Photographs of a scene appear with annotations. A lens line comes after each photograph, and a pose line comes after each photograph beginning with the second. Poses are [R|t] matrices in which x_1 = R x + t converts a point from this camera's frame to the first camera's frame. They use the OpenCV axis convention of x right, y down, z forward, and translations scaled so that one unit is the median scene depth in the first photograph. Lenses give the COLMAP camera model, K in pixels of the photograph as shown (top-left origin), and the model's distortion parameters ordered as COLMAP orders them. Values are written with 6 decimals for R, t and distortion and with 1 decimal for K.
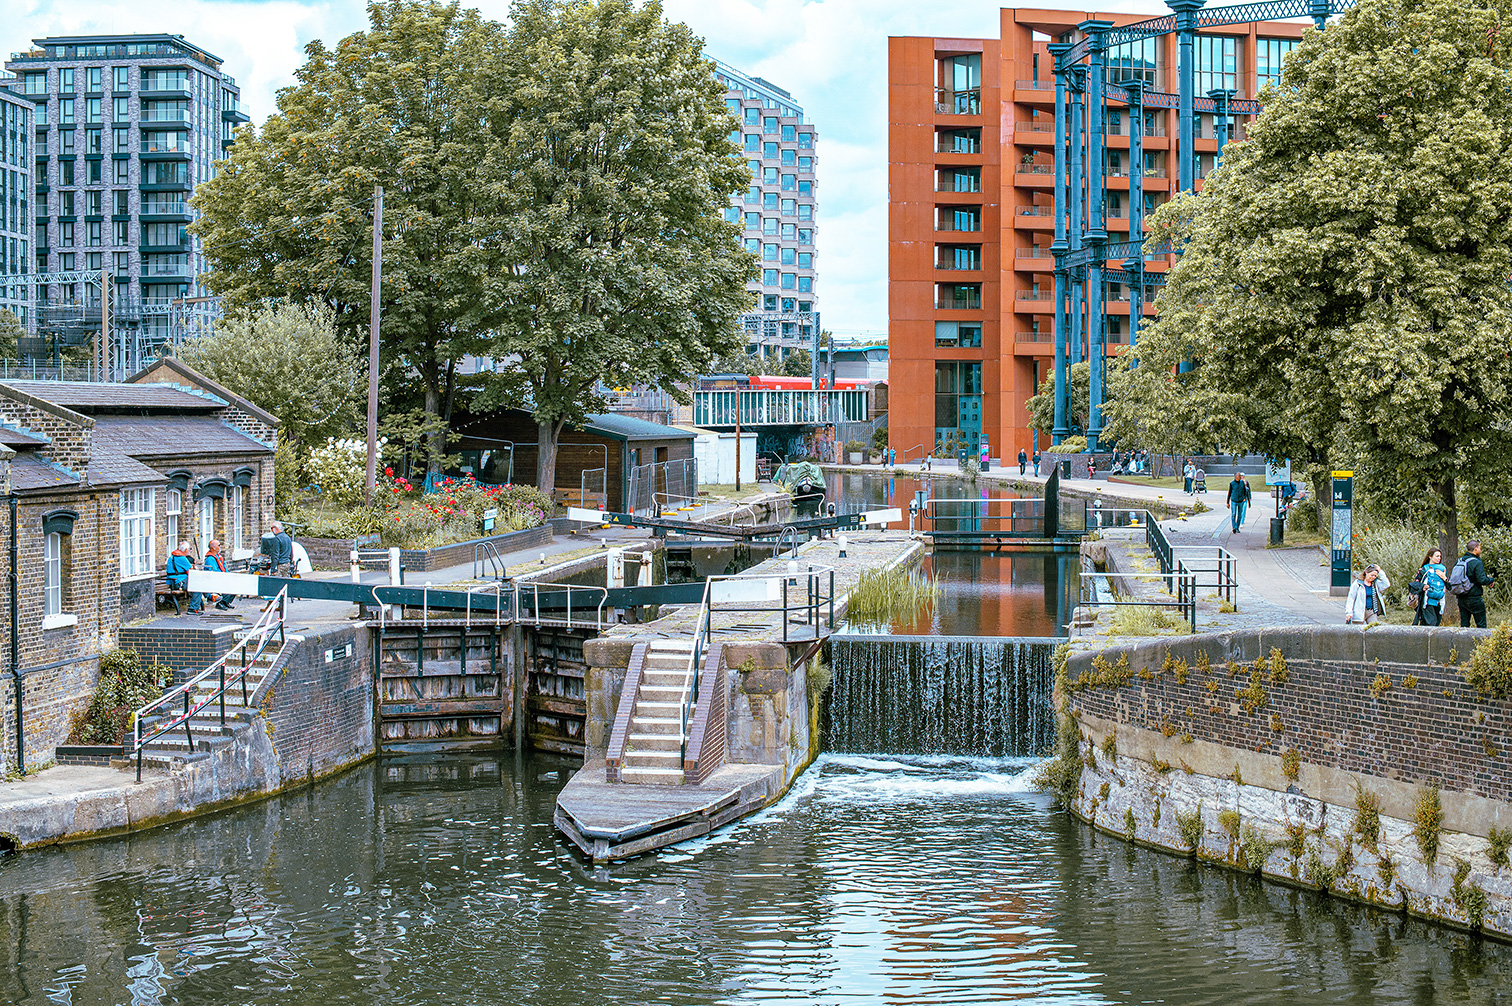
lens RADIAL K [[2190.0, 0, 752.3], [0, 2190.0, 498.8], [0, 0, 1]] dist [-0.118667, 0.000000]
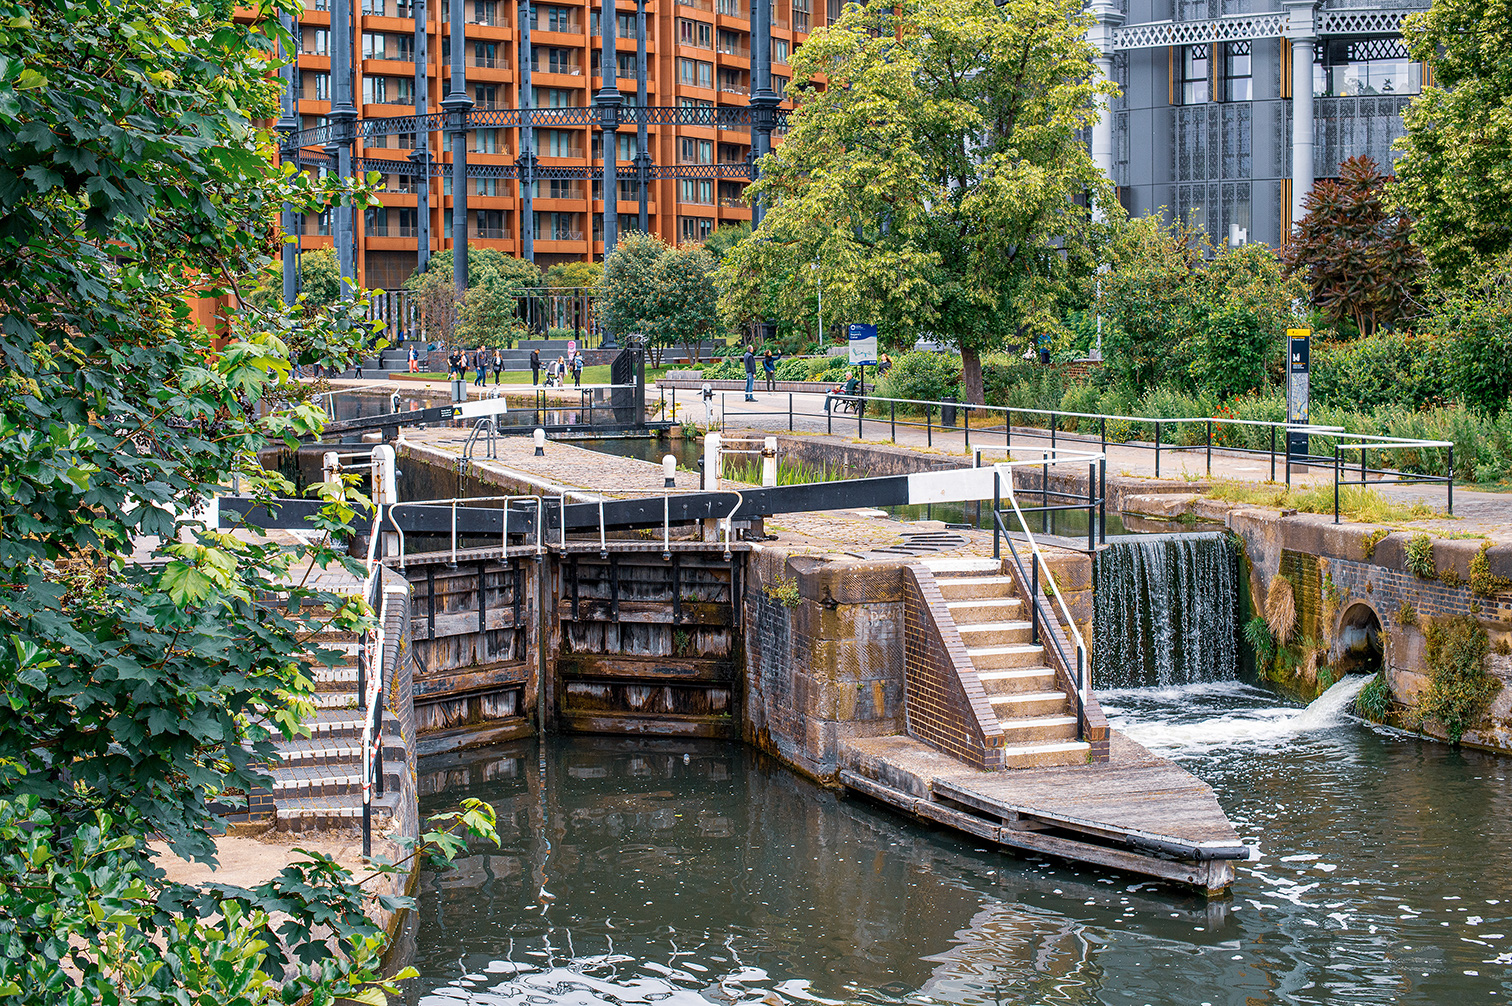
lens RADIAL K [[2190.0, 0, 733.2], [0, 2190.0, 489.8], [0, 0, 1]] dist [-0.118667, 0.000000]
pose [[0.887003, -0.040903, 0.459948, -0.370287], [0.024467, 0.998833, 0.041642, 0.010999], [-0.461114, -0.025683, 0.886969, 0.370278]]
